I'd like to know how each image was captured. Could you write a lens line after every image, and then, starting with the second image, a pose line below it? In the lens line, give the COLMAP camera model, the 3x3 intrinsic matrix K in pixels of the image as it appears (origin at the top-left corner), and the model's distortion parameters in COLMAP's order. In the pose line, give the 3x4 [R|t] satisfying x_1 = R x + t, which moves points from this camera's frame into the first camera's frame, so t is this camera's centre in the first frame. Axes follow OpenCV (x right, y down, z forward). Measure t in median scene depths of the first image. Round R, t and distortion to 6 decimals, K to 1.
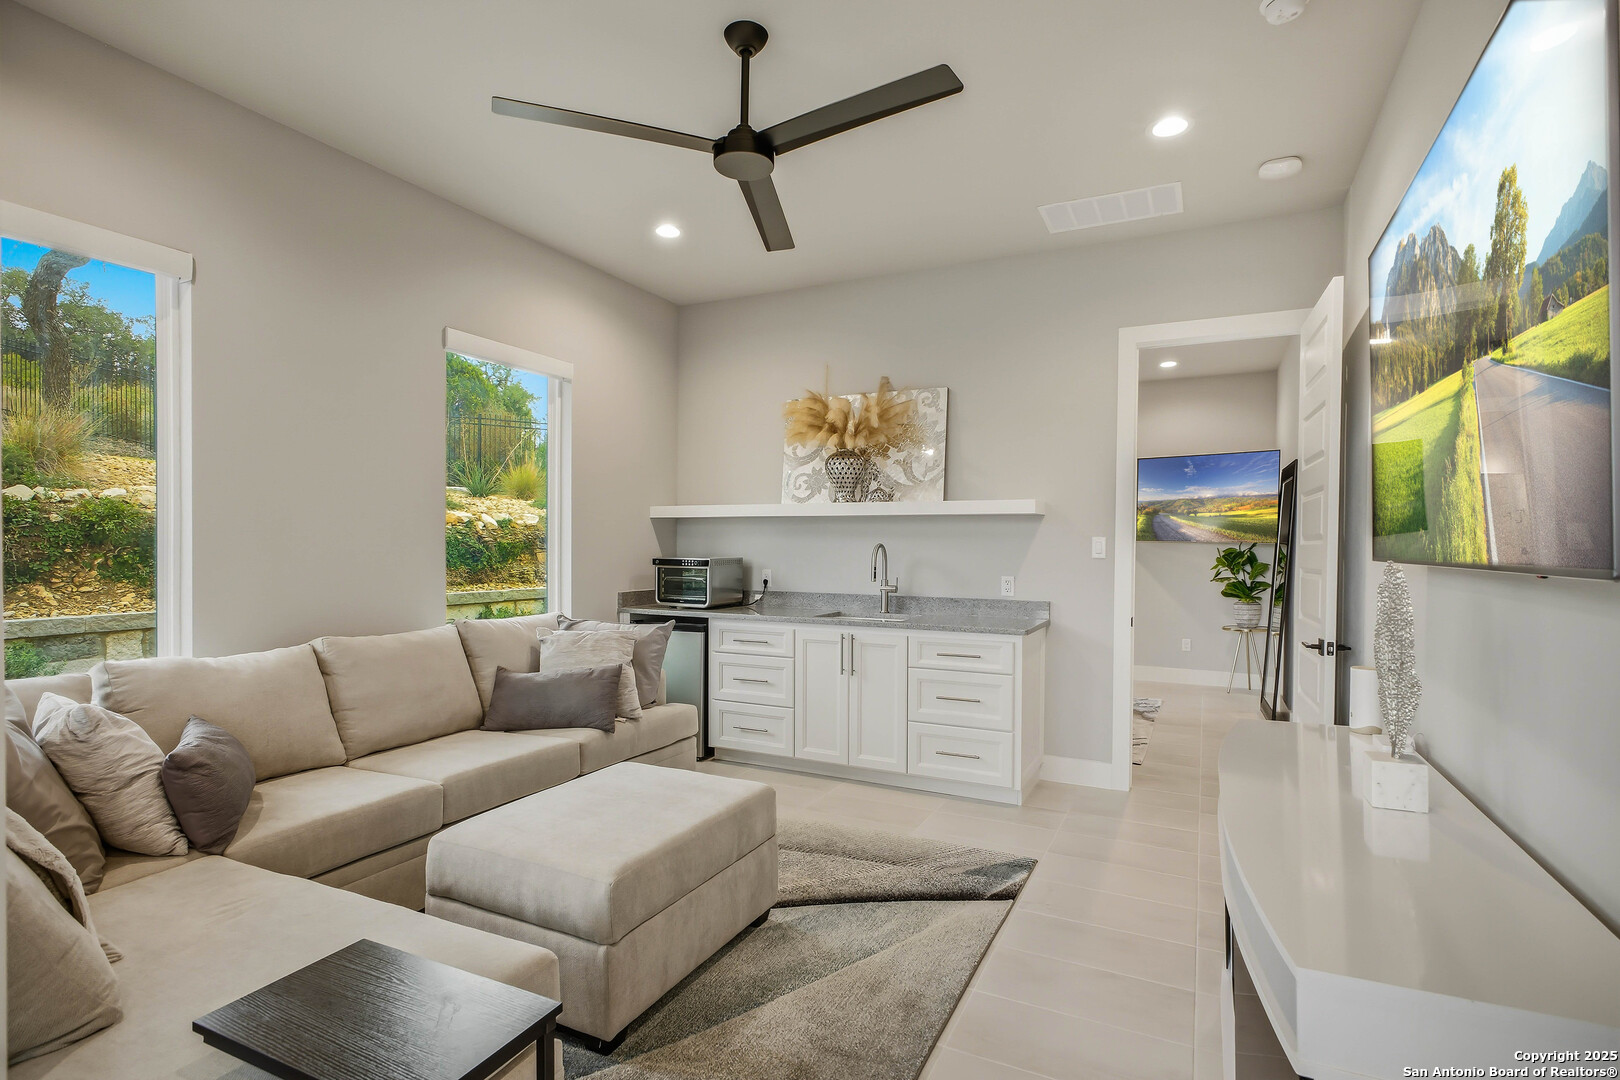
lens RADIAL K [[813.6, 0, 812.8], [0, 813.6, 550.6], [0, 0, 1]] dist [0.005582, 0.000859]
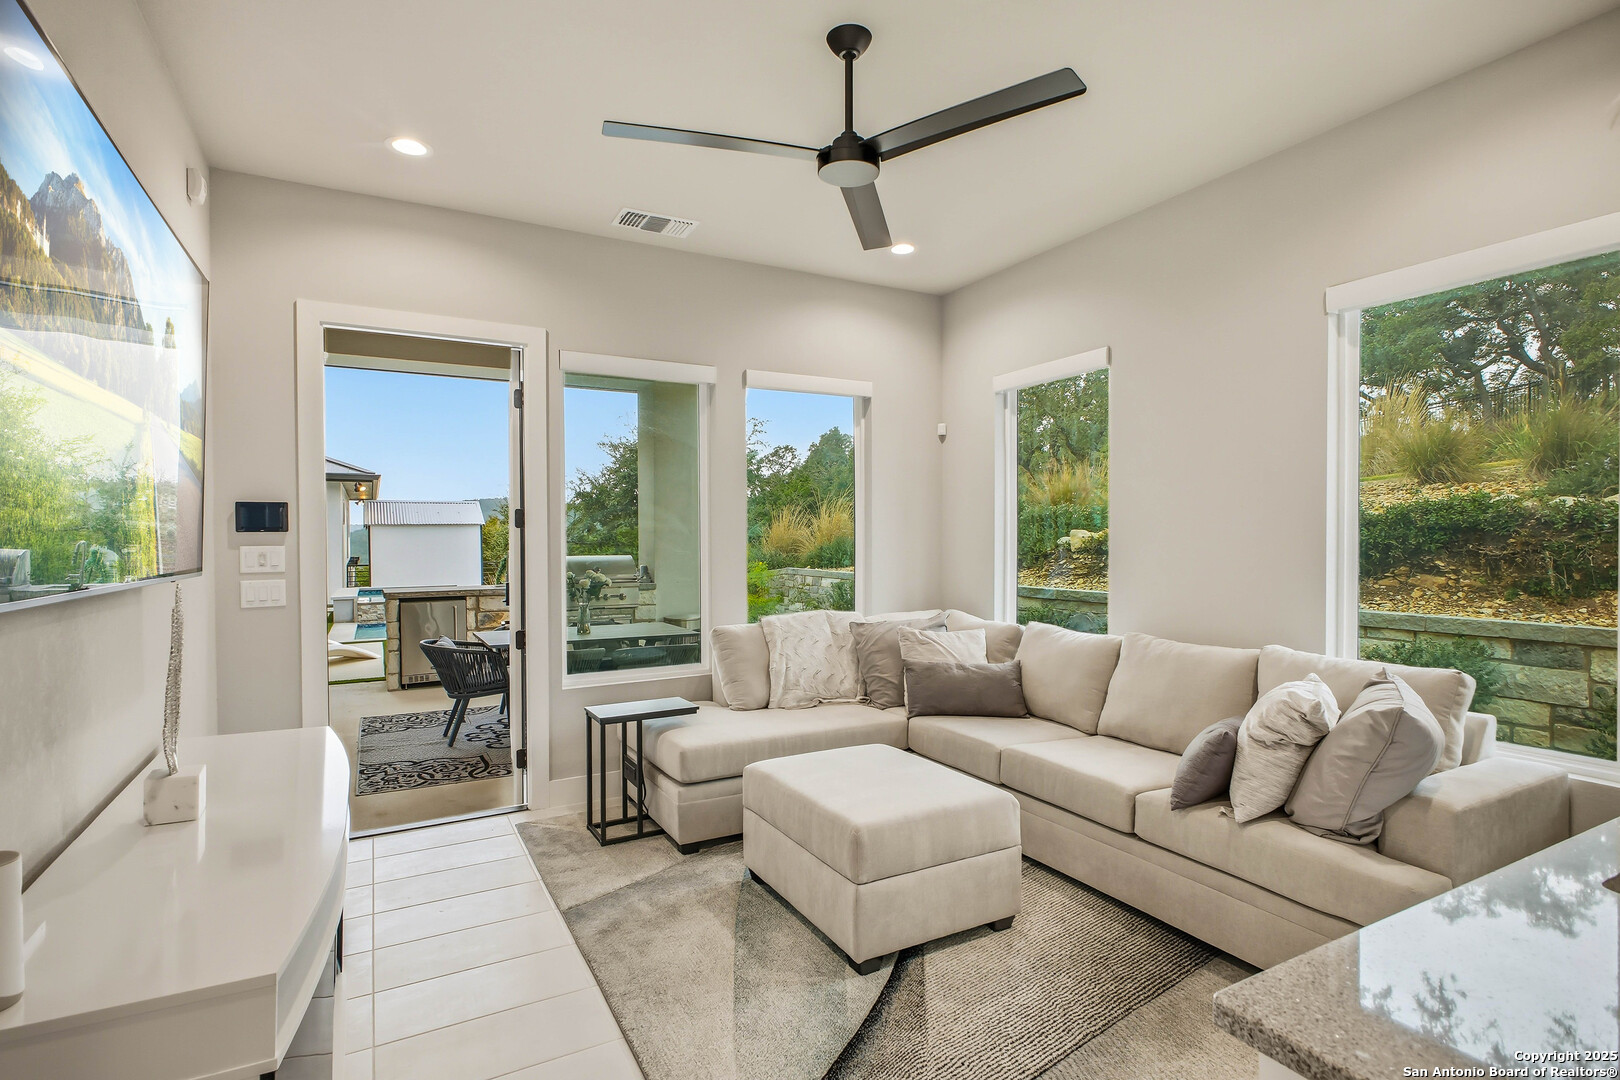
lens RADIAL K [[784.0, 0, 788.5], [0, 784.0, 533.5], [0, 0, 1]] dist [0.003316, 0.000058]
pose [[-0.585820, -0.009883, -0.810381, 0.394684], [-0.005478, 0.999951, -0.008235, -0.015092], [0.810422, -0.000385, -0.585846, 0.817208]]
